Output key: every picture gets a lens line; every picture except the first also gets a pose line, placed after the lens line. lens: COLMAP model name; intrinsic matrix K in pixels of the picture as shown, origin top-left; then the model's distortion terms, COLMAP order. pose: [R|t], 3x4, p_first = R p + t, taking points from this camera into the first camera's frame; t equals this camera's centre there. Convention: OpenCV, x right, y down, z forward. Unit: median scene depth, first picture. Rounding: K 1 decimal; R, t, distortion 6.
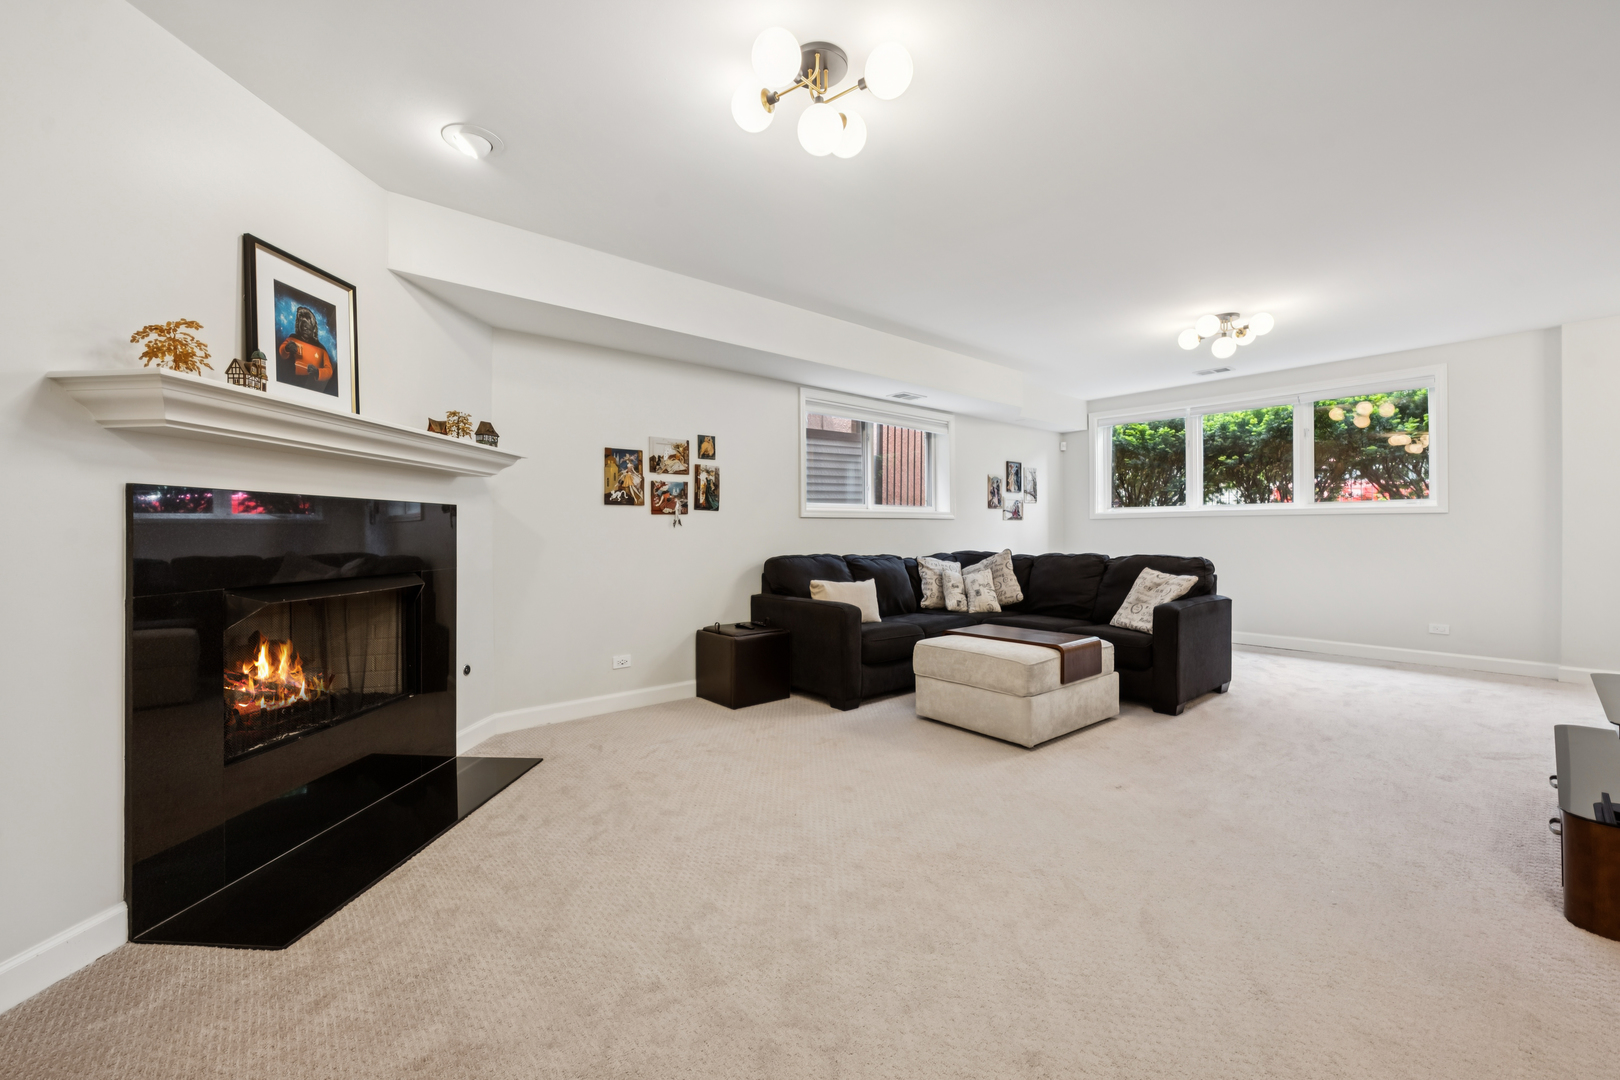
lens RADIAL K [[650.1, 0, 801.7], [0, 650.1, 537.0], [0, 0, 1]] dist [-0.000611, -0.000025]
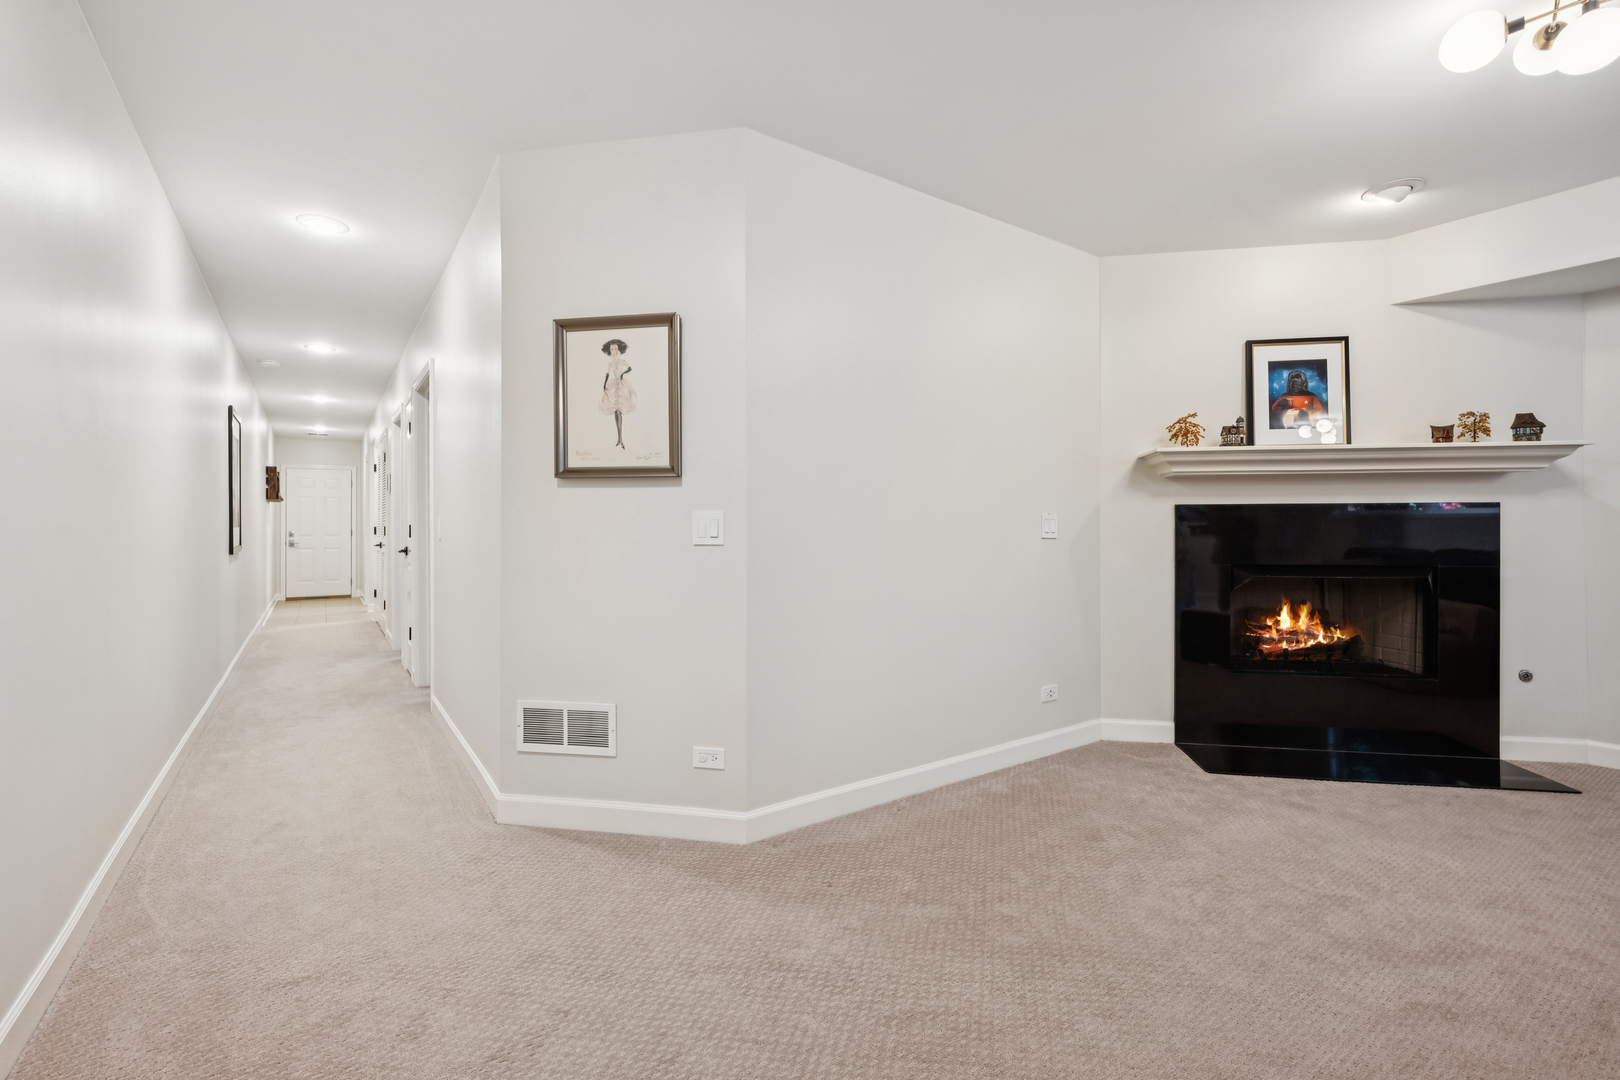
lens RADIAL K [[713.6, 0, 798.1], [0, 713.6, 526.2], [0, 0, 1]] dist [0.000671, 0.000151]
pose [[-0.111460, 0.000056, -0.993769, 0.501516], [-0.008534, 0.999963, 0.001014, -0.003987], [0.993732, 0.008594, -0.111455, 0.054341]]
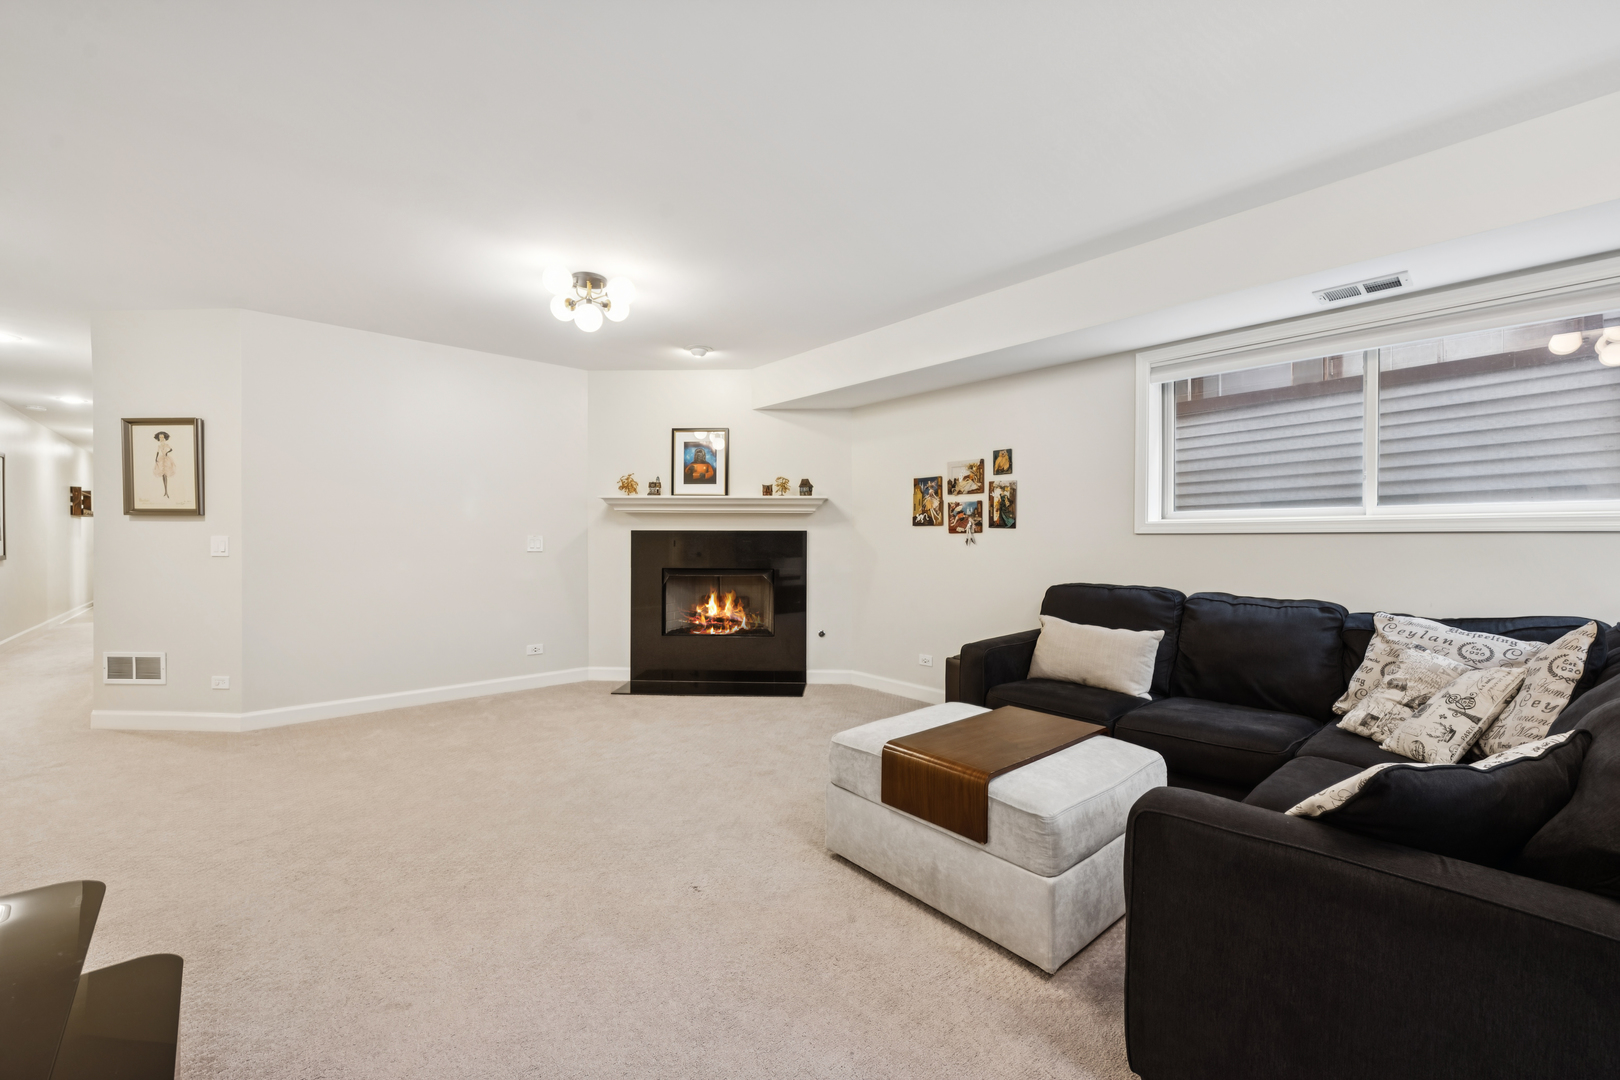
lens RADIAL K [[651.1, 0, 805.8], [0, 651.1, 541.9], [0, 0, 1]] dist [-0.001543, -0.000088]
pose [[0.017312, 0.008958, -0.999810, 0.857289], [-0.013332, 0.999873, 0.008728, -0.027150], [0.999761, 0.013178, 0.017429, 0.744893]]
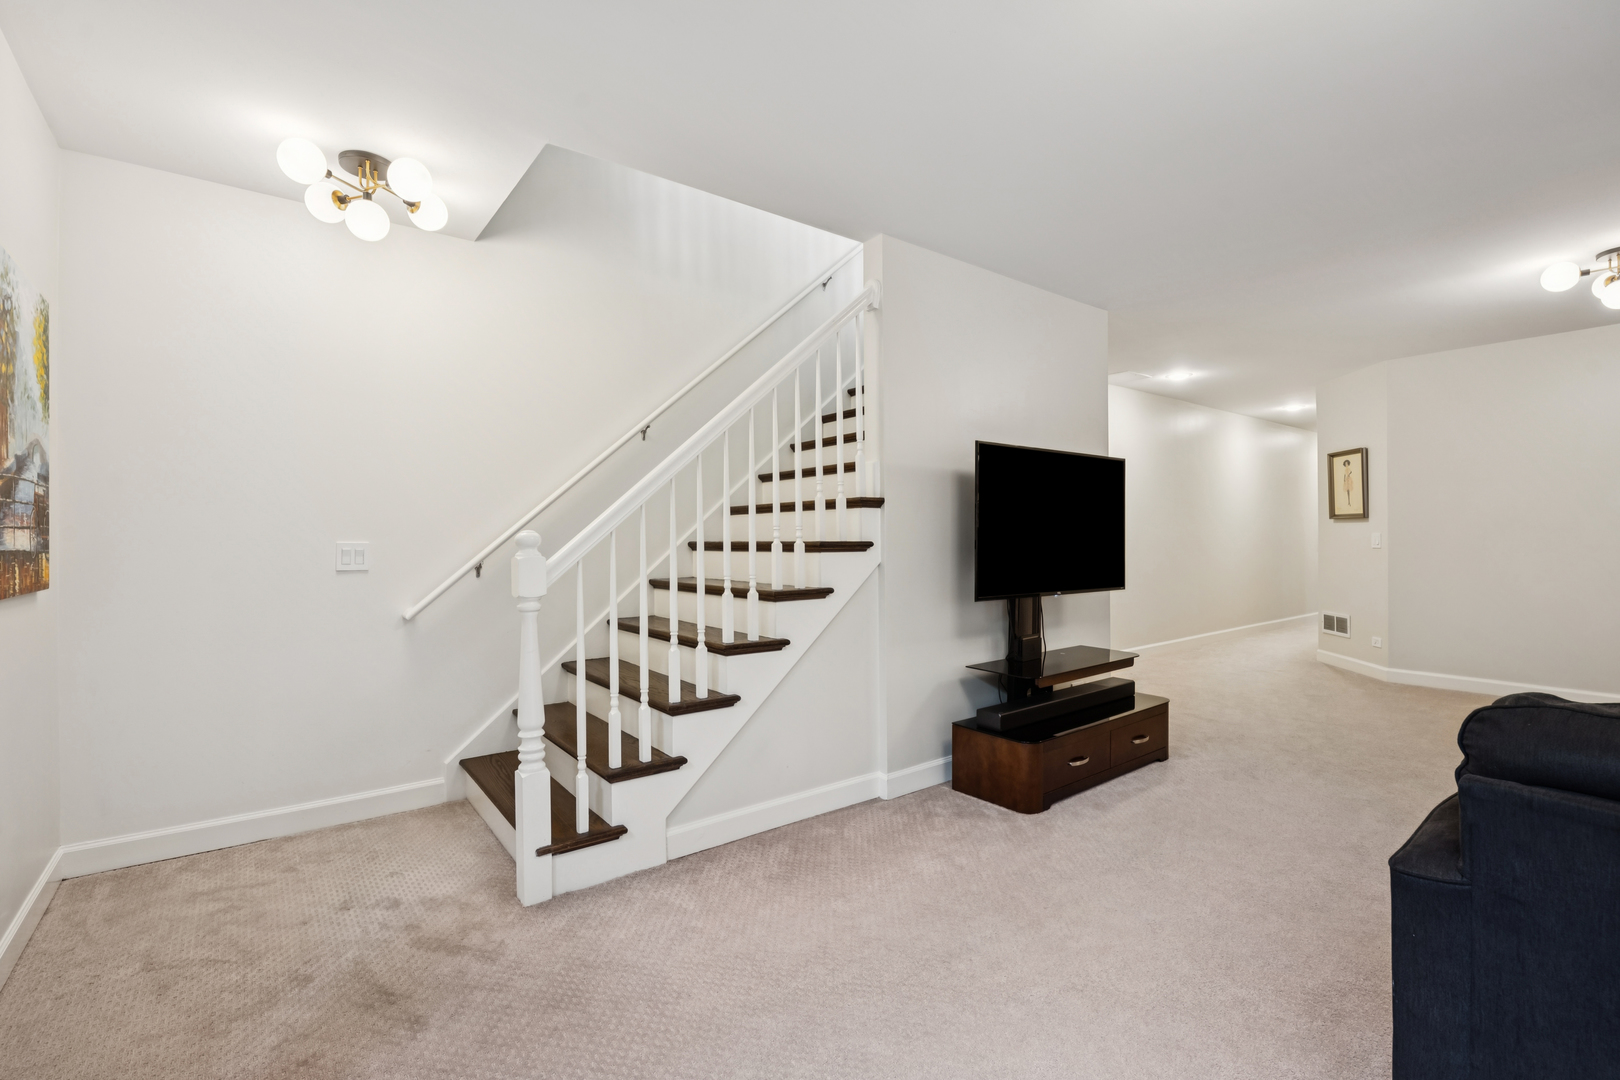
lens RADIAL K [[719.7, 0, 812.3], [0, 719.7, 535.1], [0, 0, 1]] dist [-0.000878, -0.000137]
pose [[-0.998706, 0.007481, 0.050303, 0.927090], [0.008036, 0.999909, 0.010828, -0.035857], [-0.050217, 0.011219, -0.998675, 1.370948]]
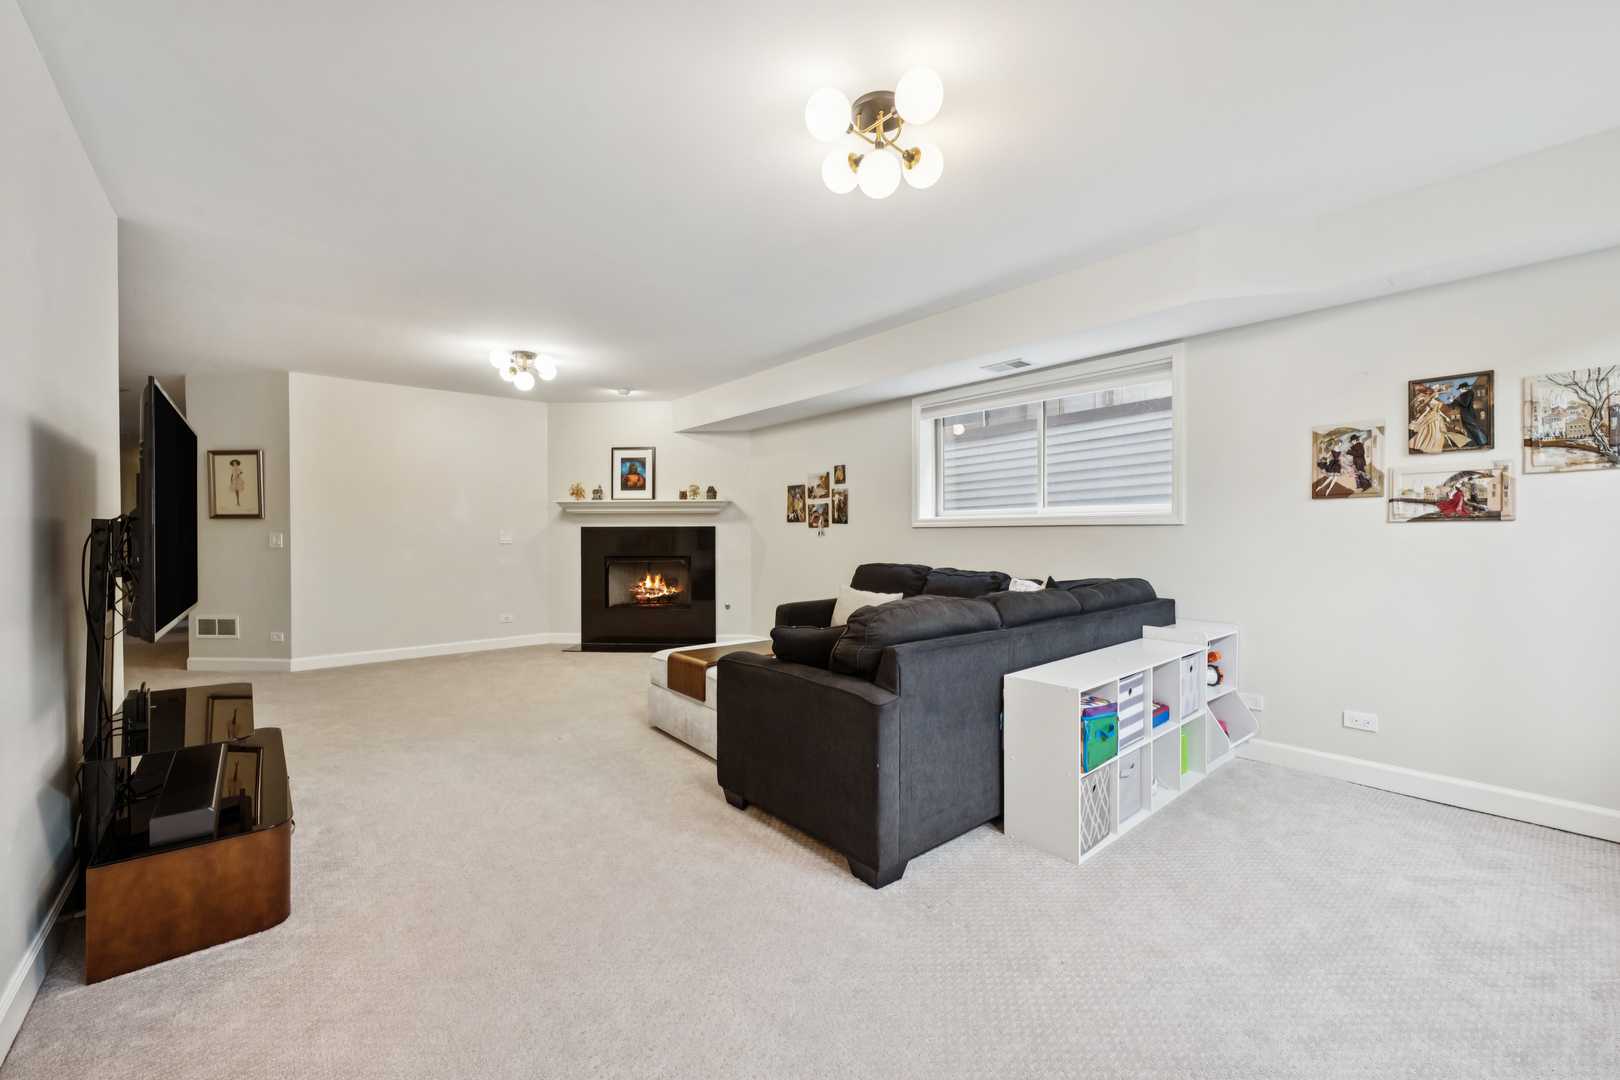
lens RADIAL K [[650.1, 0, 801.7], [0, 650.1, 537.0], [0, 0, 1]] dist [-0.000611, -0.000025]
pose [[-0.016187, 0.011835, -0.999799, 1.214181], [-0.006859, 0.999905, 0.011947, -0.031638], [0.999845, 0.007051, -0.016104, 1.011472]]
